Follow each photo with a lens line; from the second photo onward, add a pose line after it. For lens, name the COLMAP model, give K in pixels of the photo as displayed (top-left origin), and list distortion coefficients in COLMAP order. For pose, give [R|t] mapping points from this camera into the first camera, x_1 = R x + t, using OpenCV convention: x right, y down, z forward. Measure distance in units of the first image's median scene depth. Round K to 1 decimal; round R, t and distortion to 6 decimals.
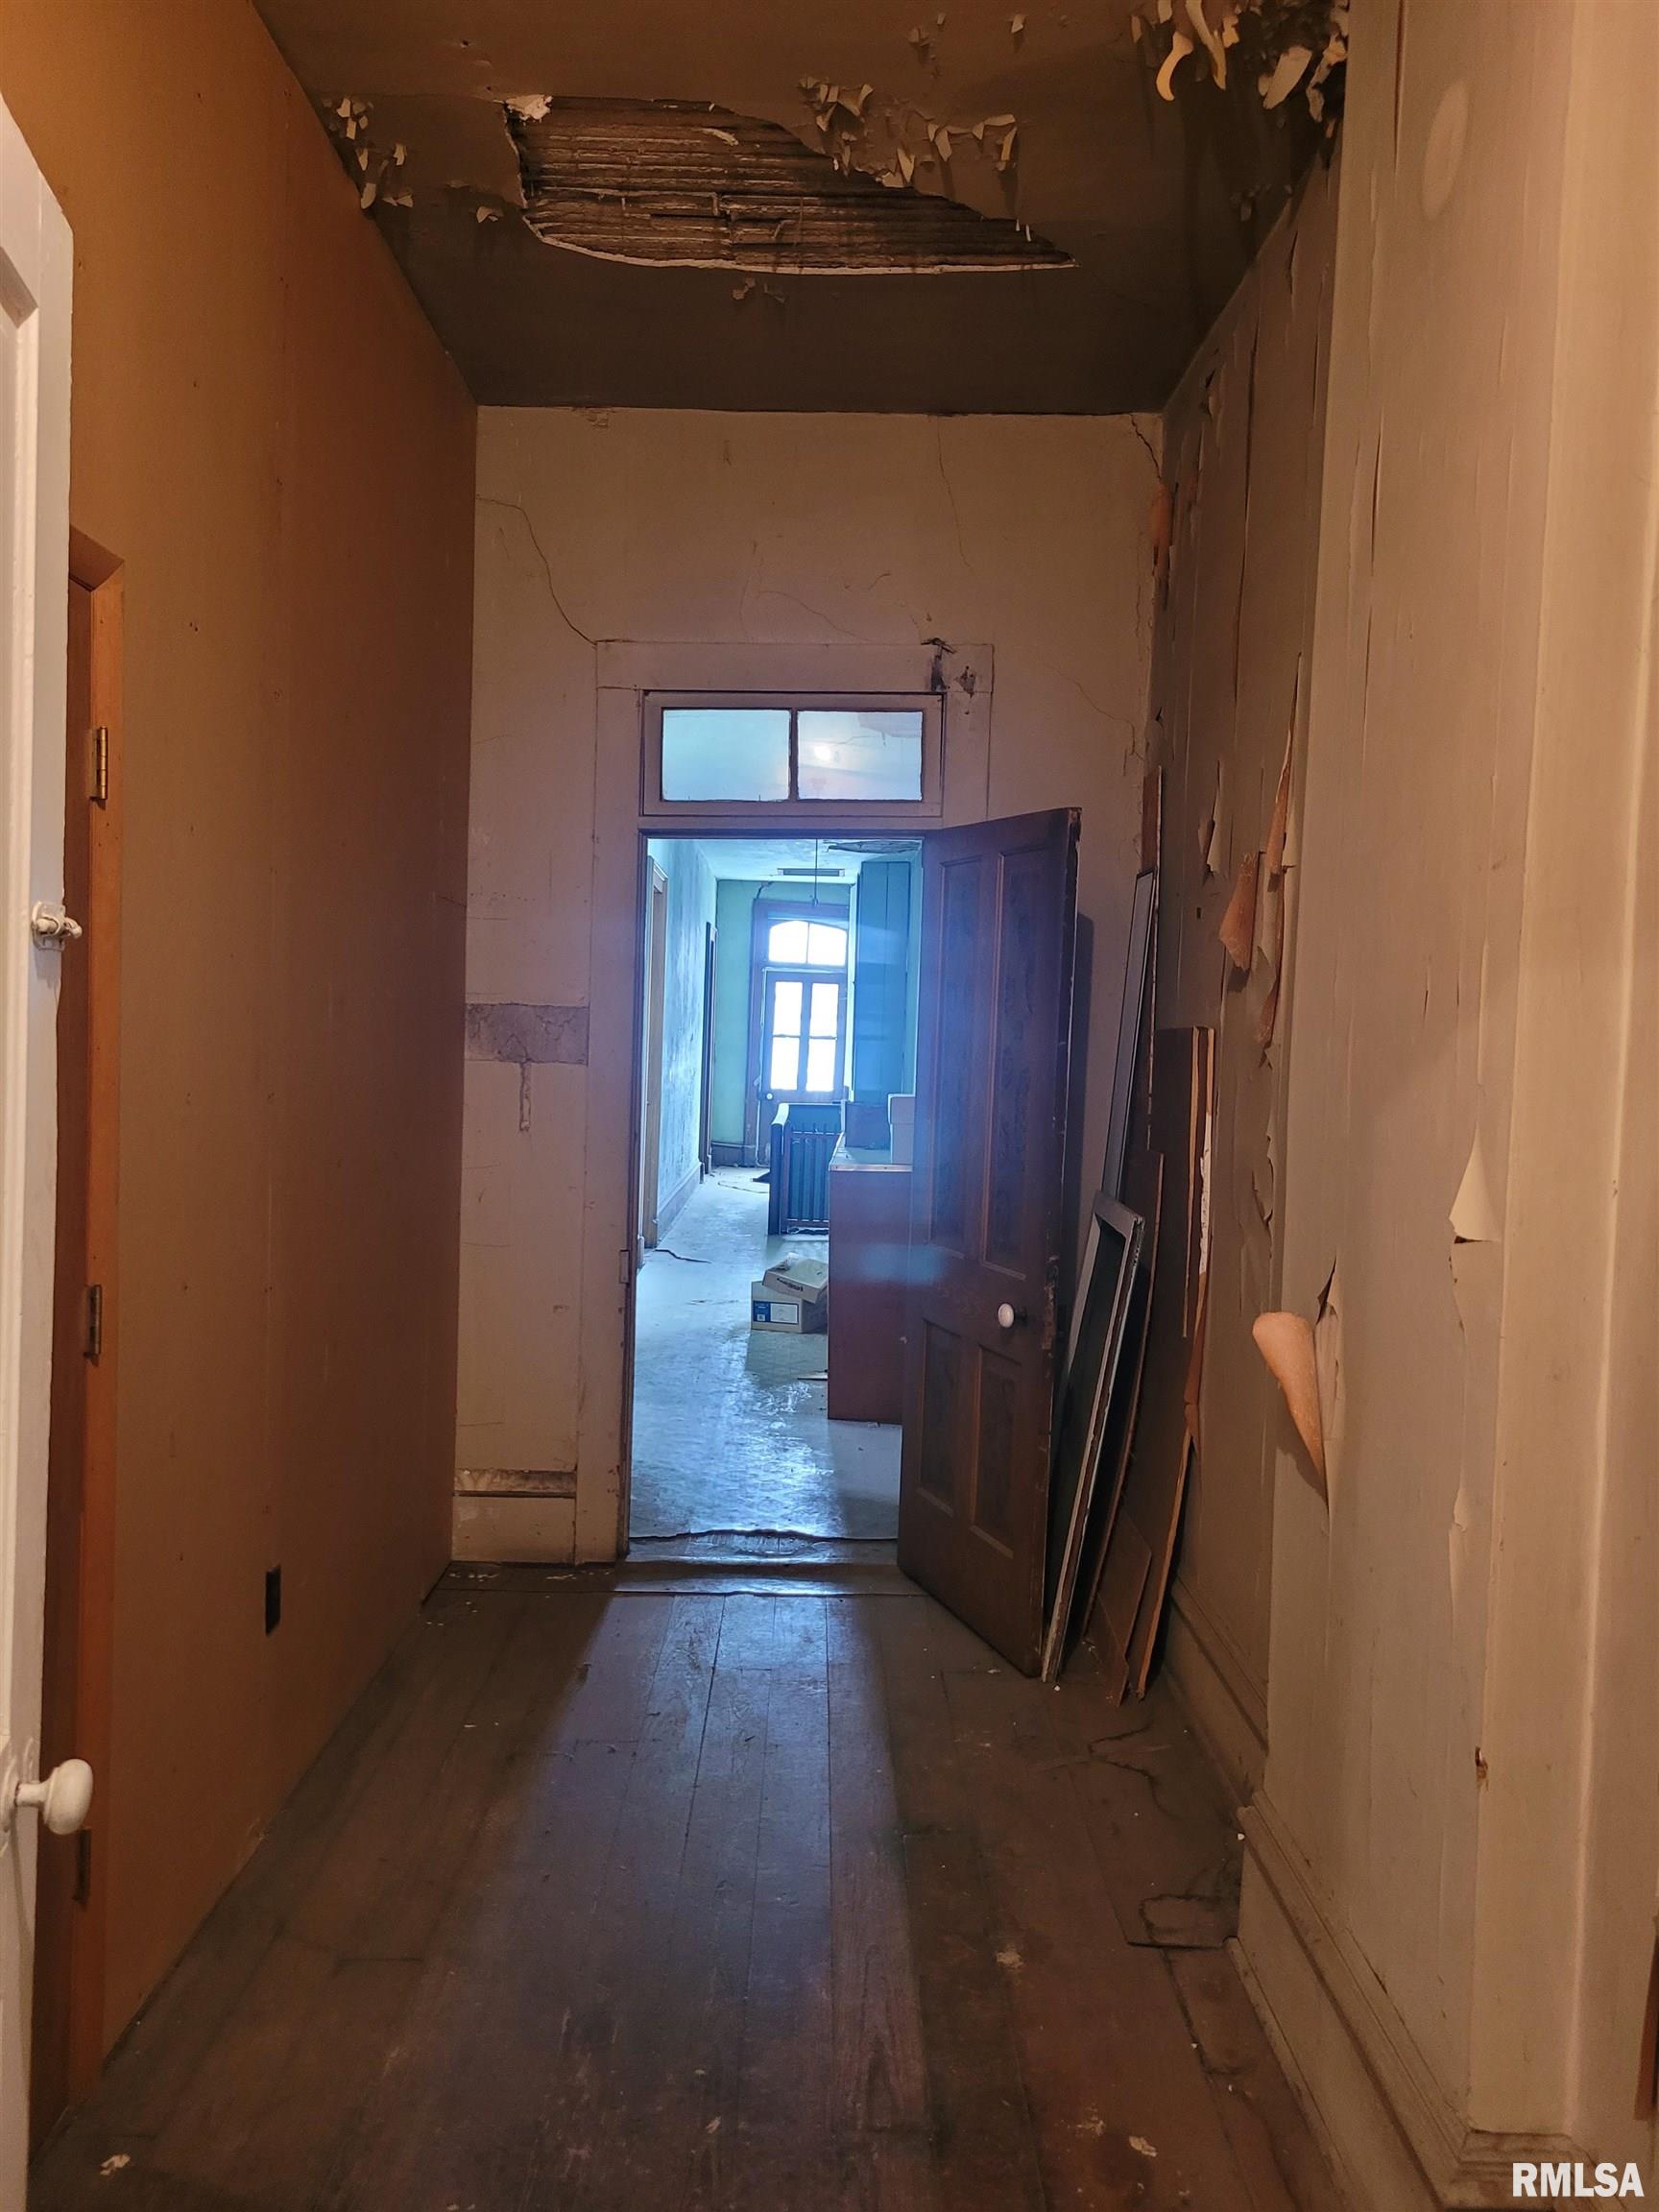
lens RADIAL K [[1647.9, 0, 819.7], [0, 1647.9, 1101.3], [0, 0, 1]] dist [0.044888, -0.023084]
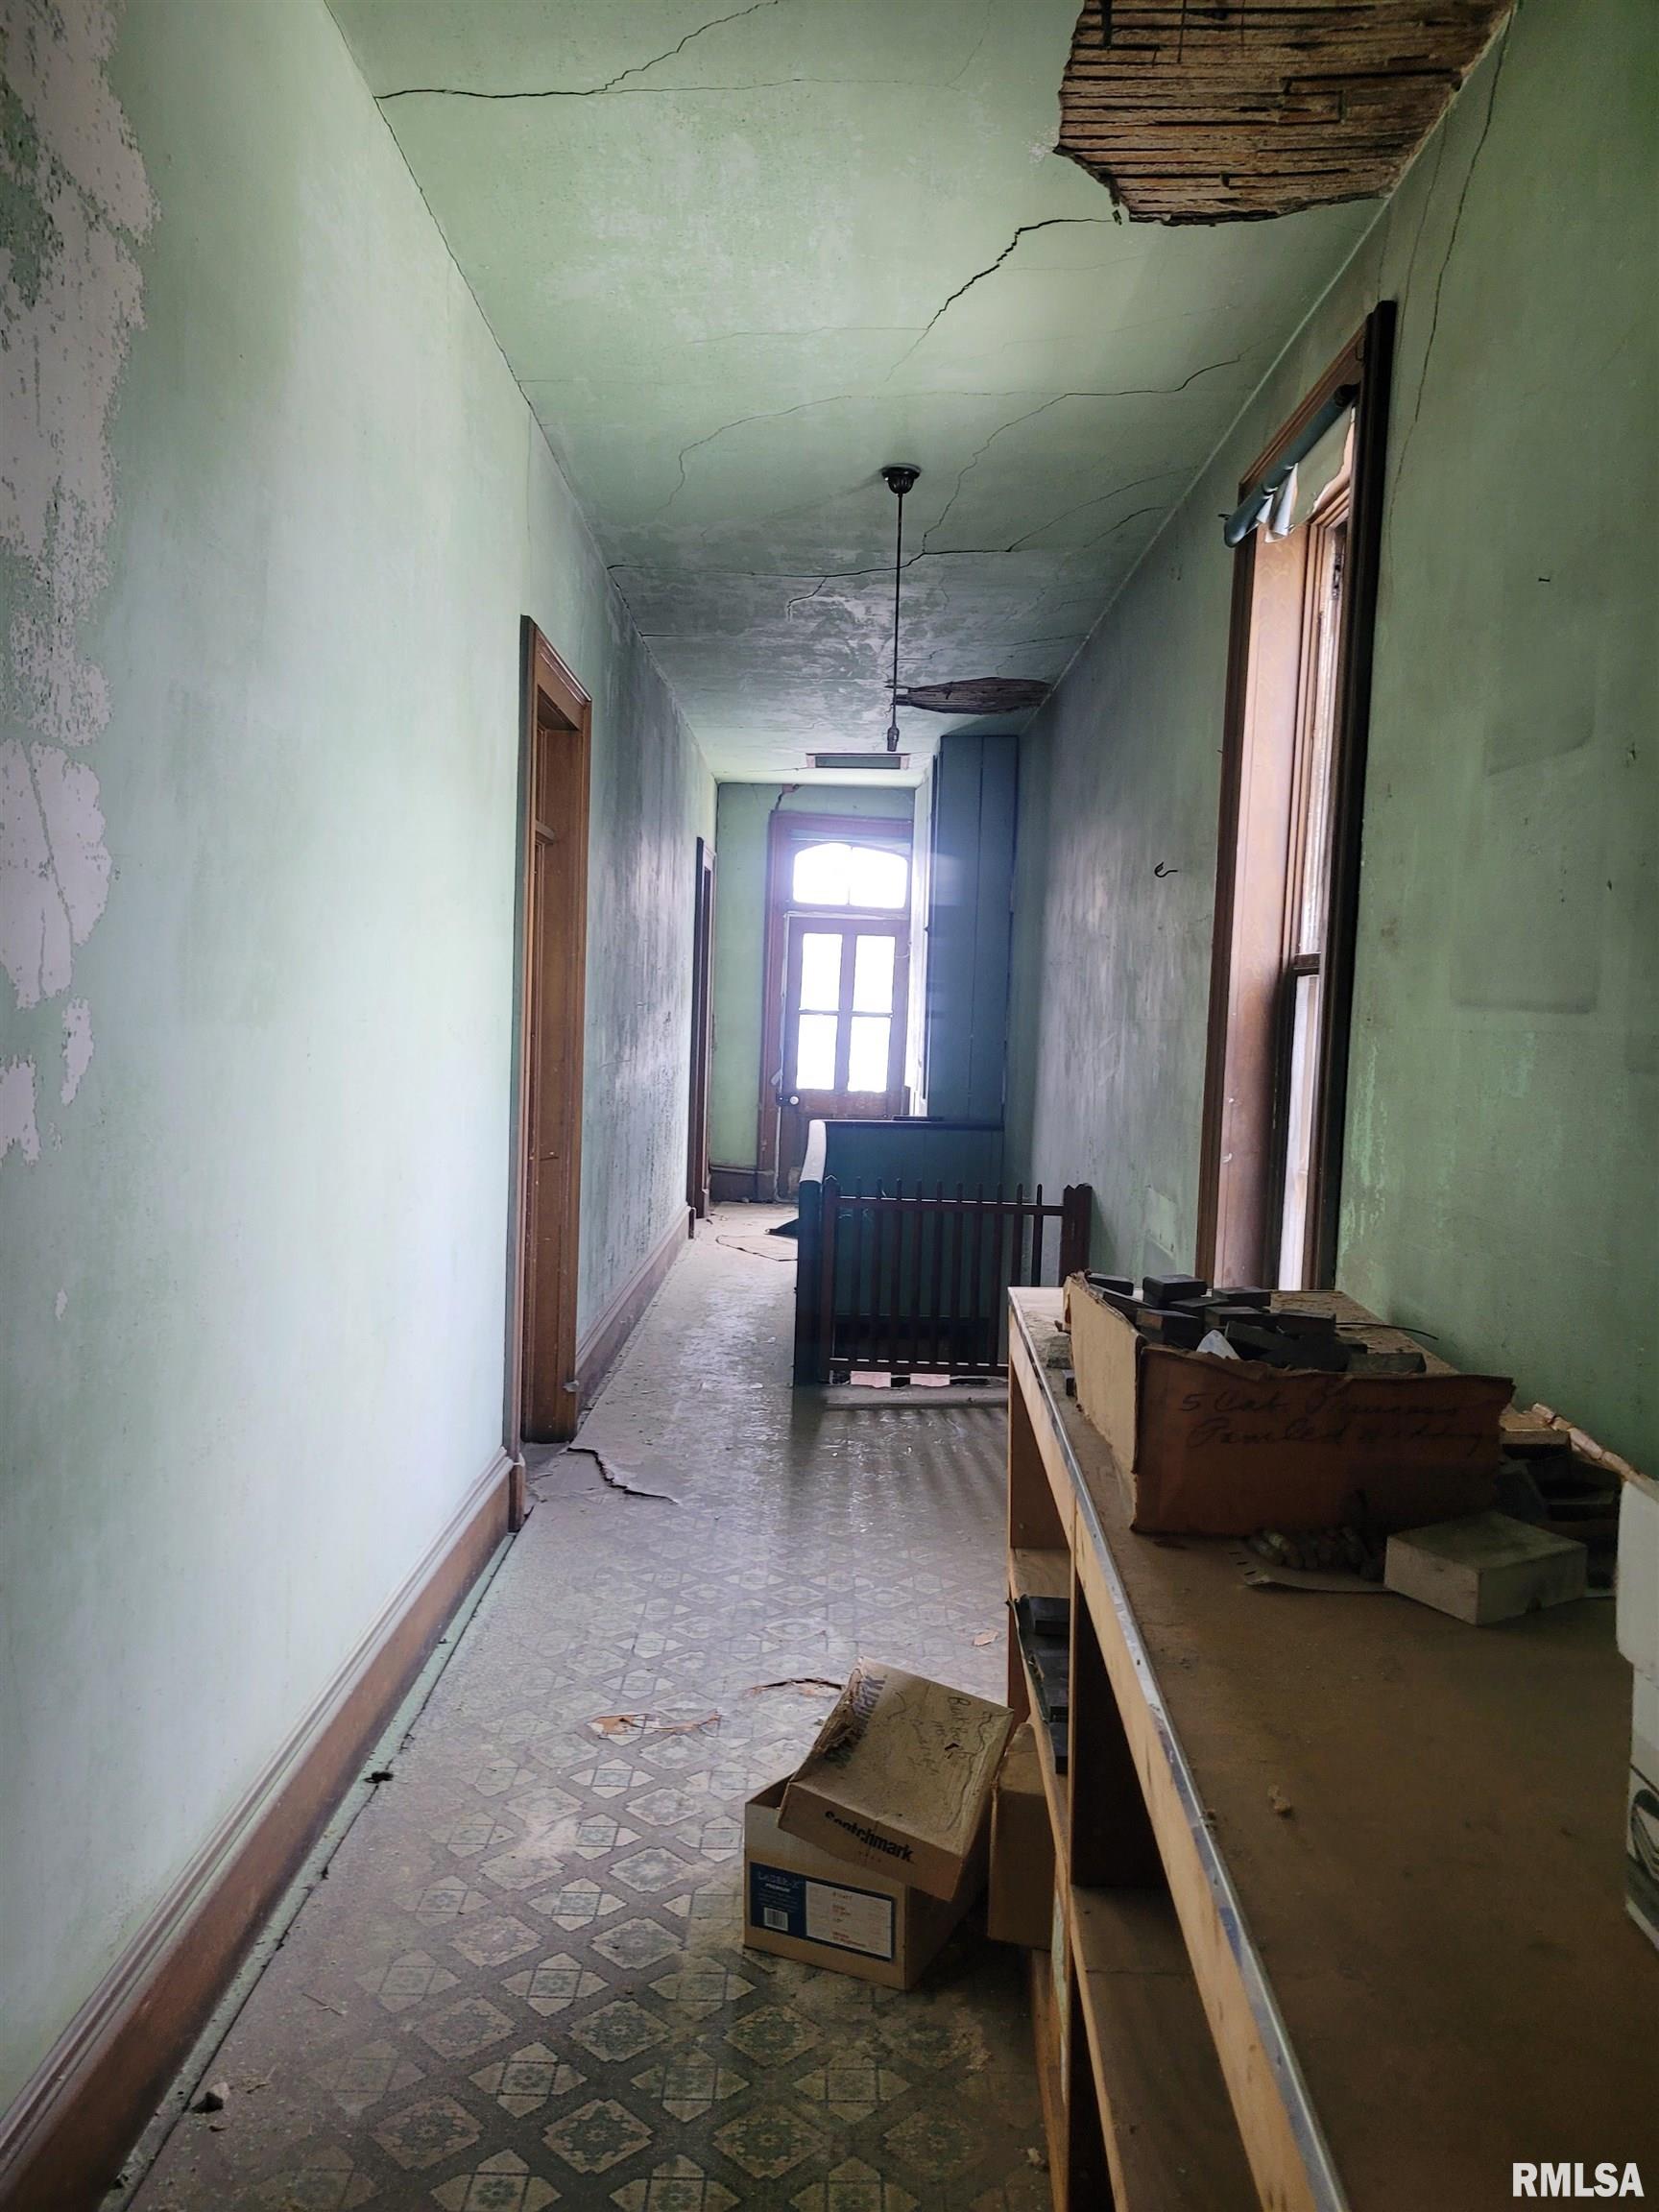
lens RADIAL K [[1647.9, 0, 840.3], [0, 1647.9, 1103.5], [0, 0, 1]] dist [0.044888, -0.023084]
pose [[0.999997, 0.002415, -0.000799, -0.010783], [-0.002394, 0.999673, 0.025453, -0.019236], [0.000861, -0.025451, 0.999676, 0.317842]]
